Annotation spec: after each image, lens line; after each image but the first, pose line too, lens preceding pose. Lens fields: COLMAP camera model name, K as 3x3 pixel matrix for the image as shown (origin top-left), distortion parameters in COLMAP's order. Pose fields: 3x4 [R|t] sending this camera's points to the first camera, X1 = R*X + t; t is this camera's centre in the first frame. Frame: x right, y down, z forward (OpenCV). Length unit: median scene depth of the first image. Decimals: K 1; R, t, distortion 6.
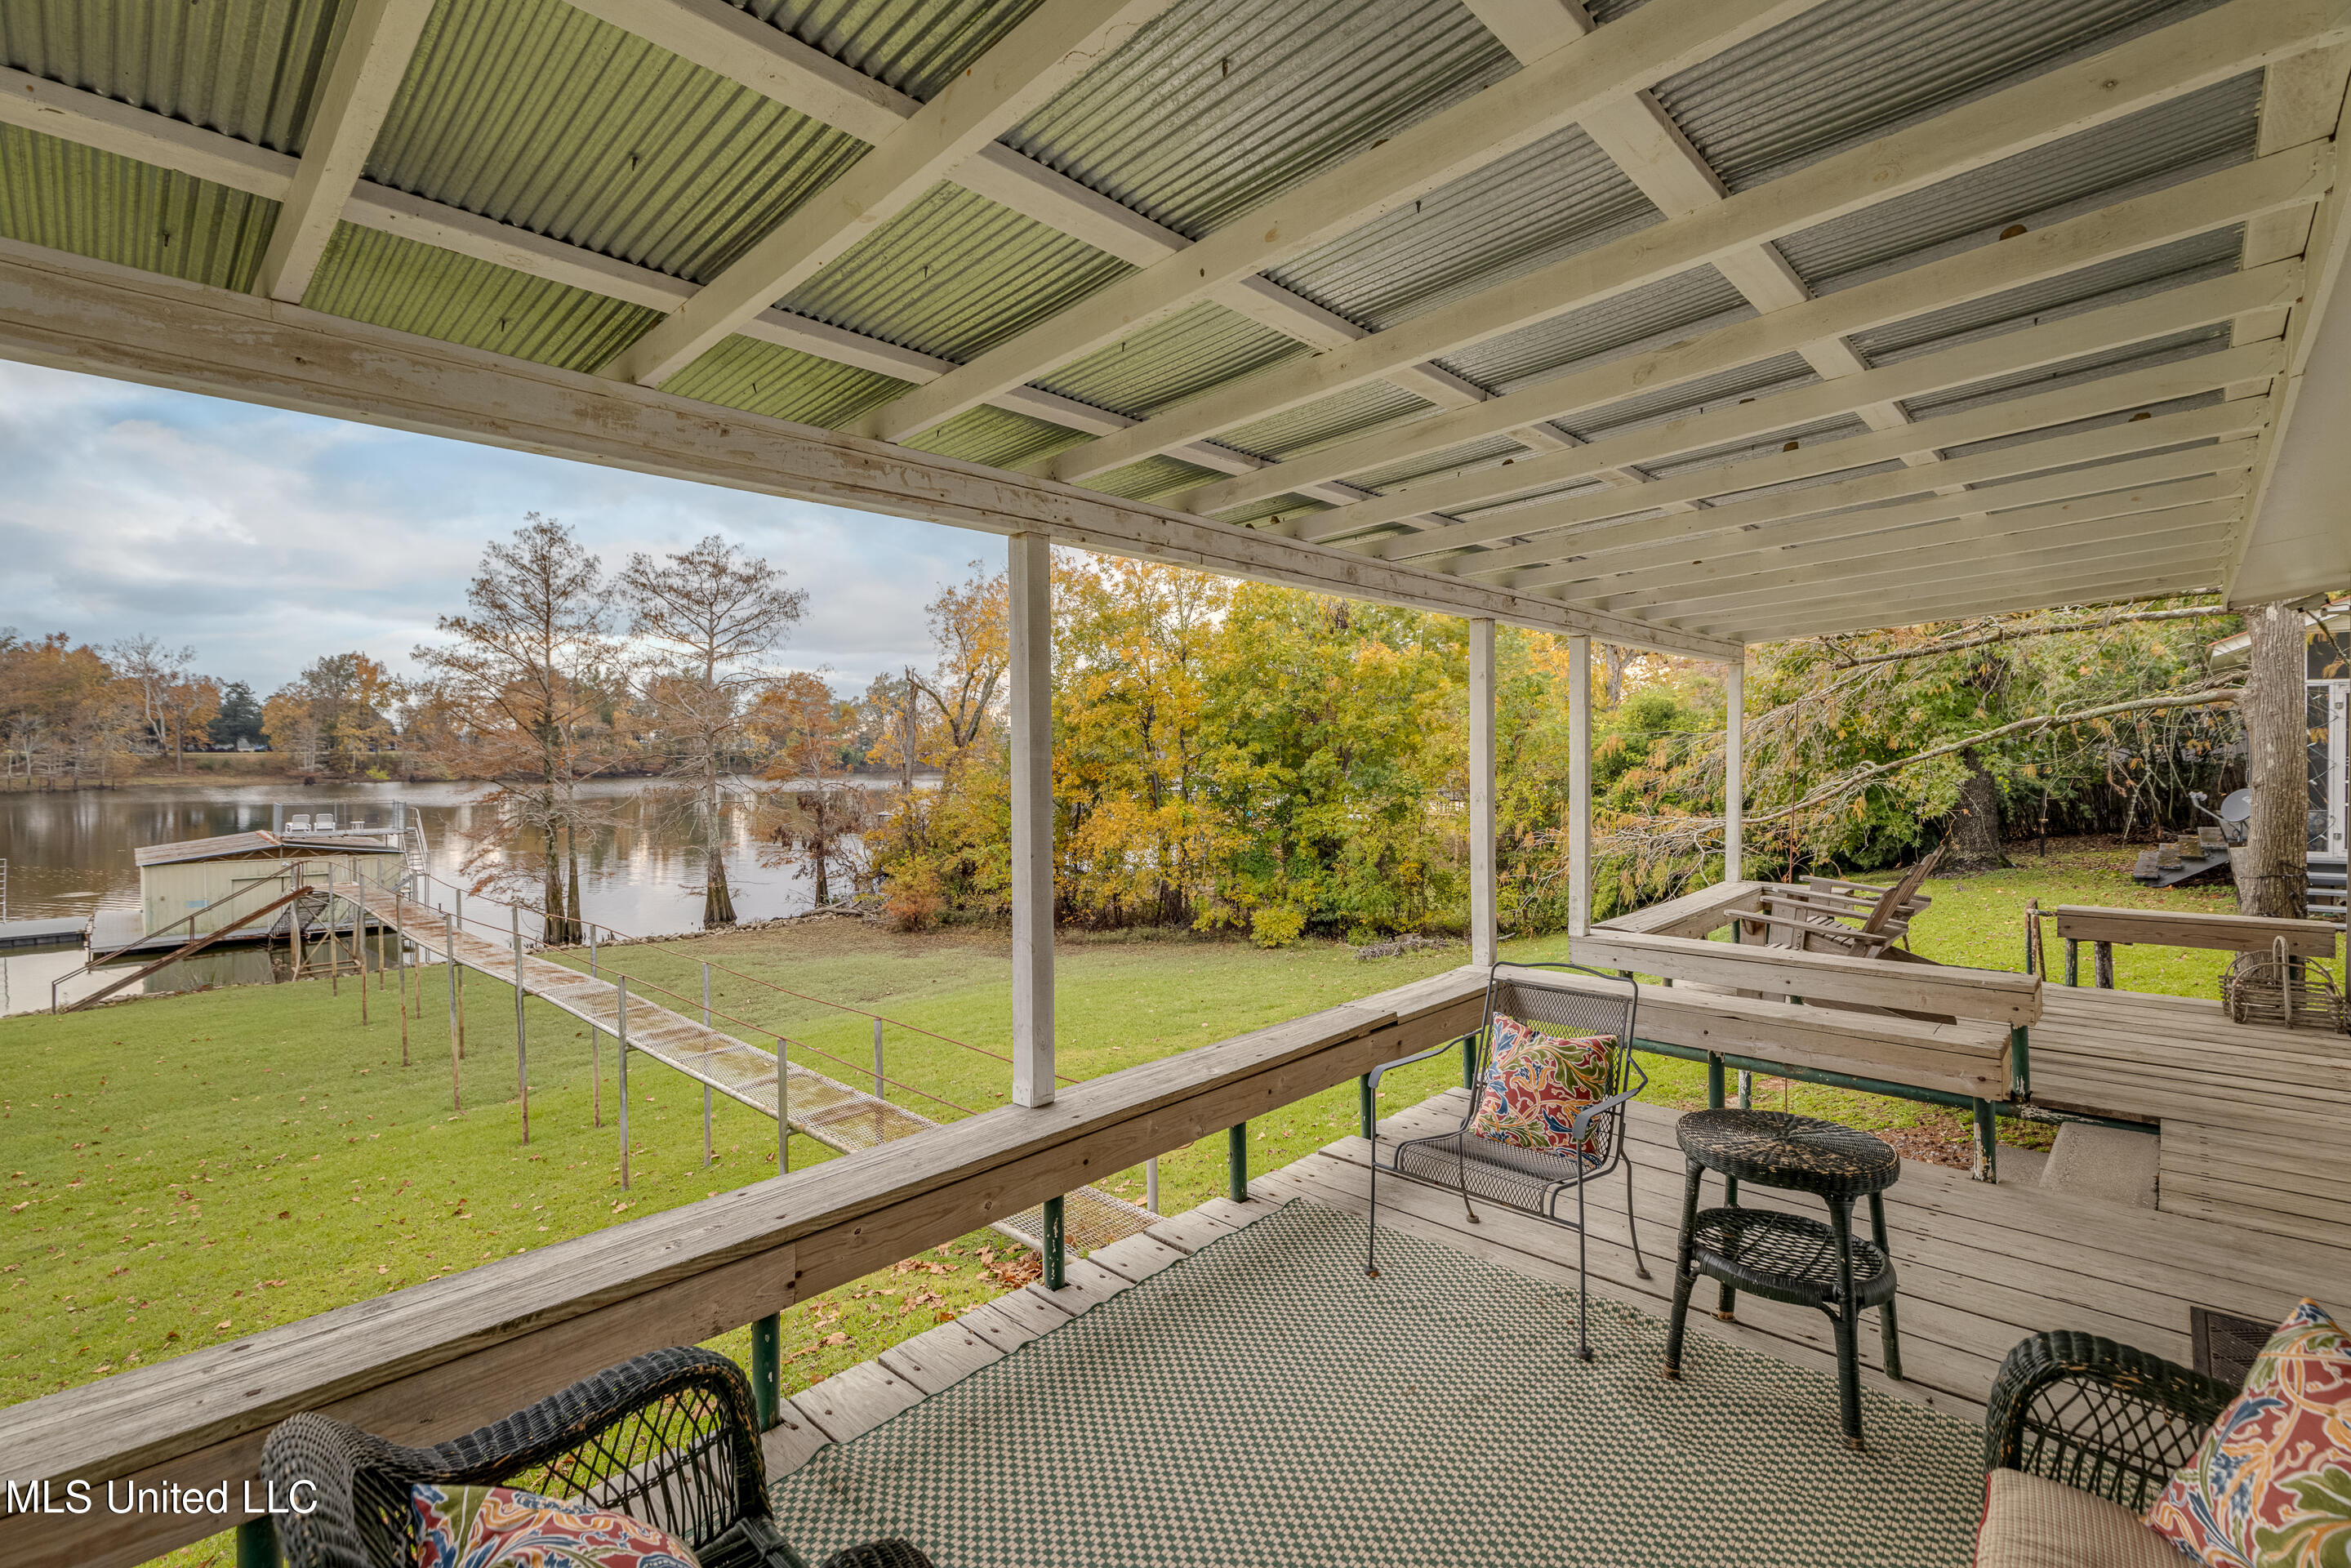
lens RADIAL K [[1085.2, 0, 1167.9], [0, 1085.2, 764.7], [0, 0, 1]] dist [-0.000385, 0.000778]
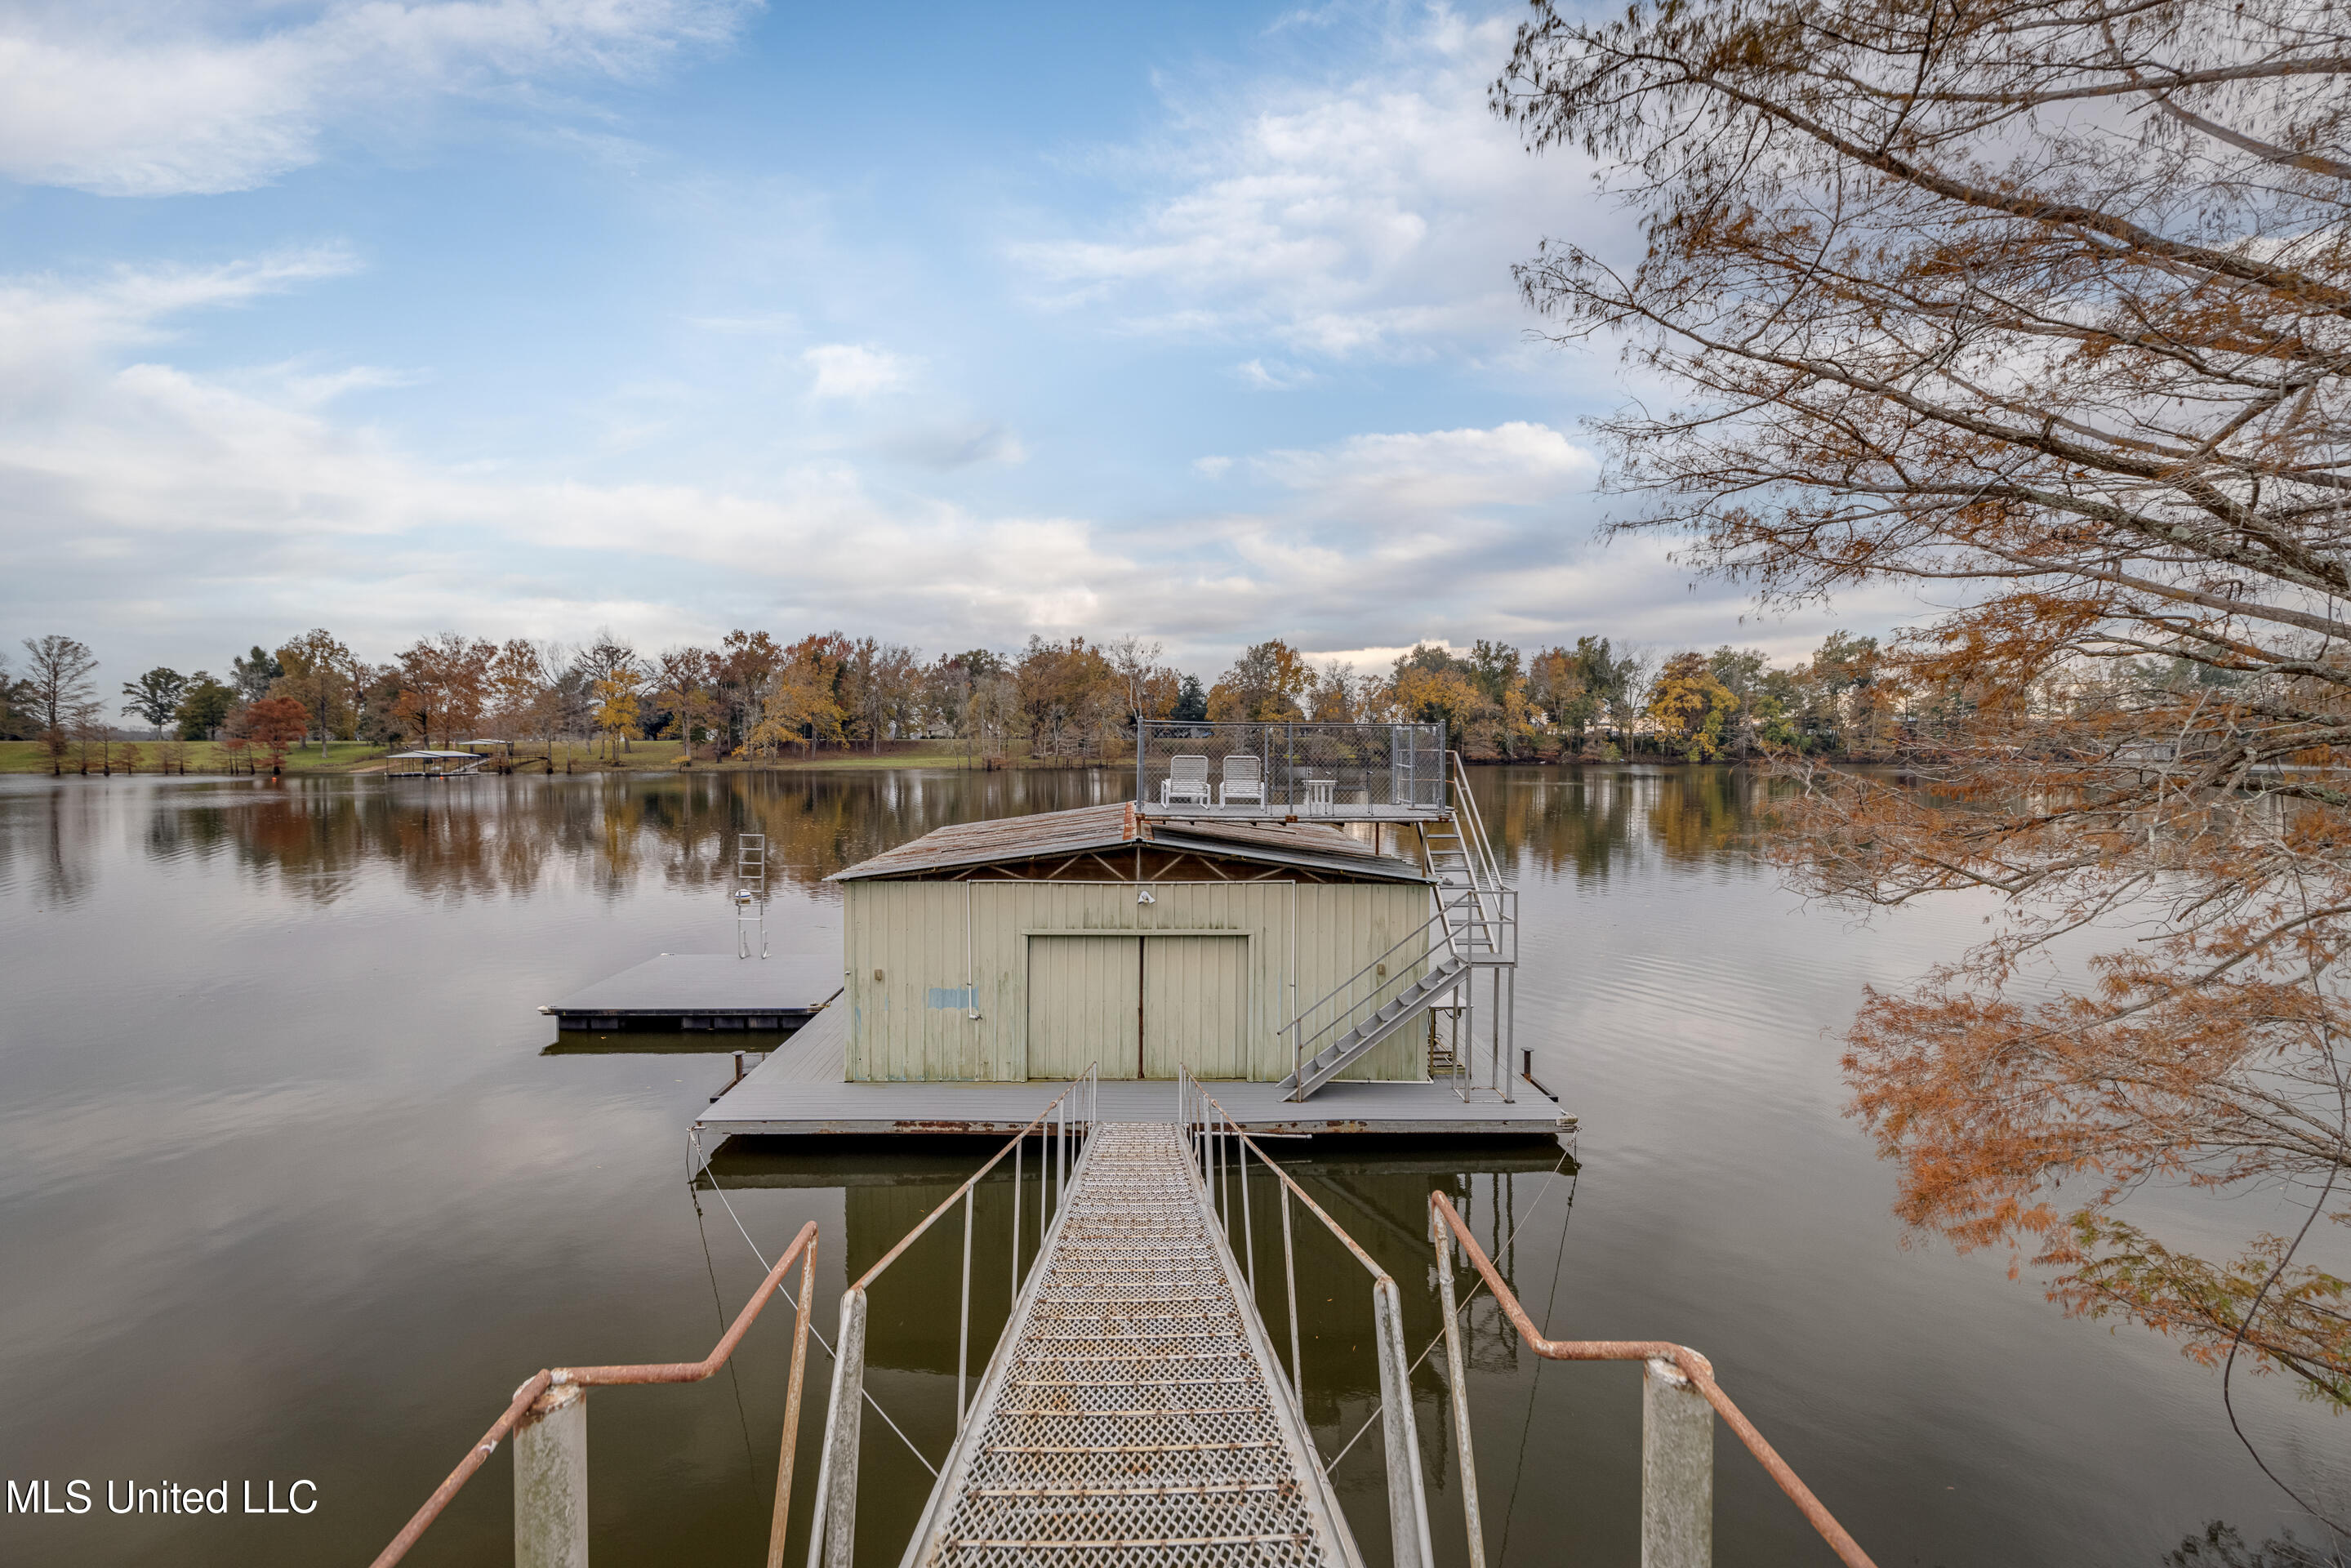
lens RADIAL K [[1085.2, 0, 1167.9], [0, 1085.2, 764.7], [0, 0, 1]] dist [-0.000385, 0.000778]
pose [[0.740057, 0.012201, -0.672433, -0.120083], [-0.010179, 0.999924, 0.006941, 0.009847], [0.672467, 0.001708, 0.740125, 0.155596]]
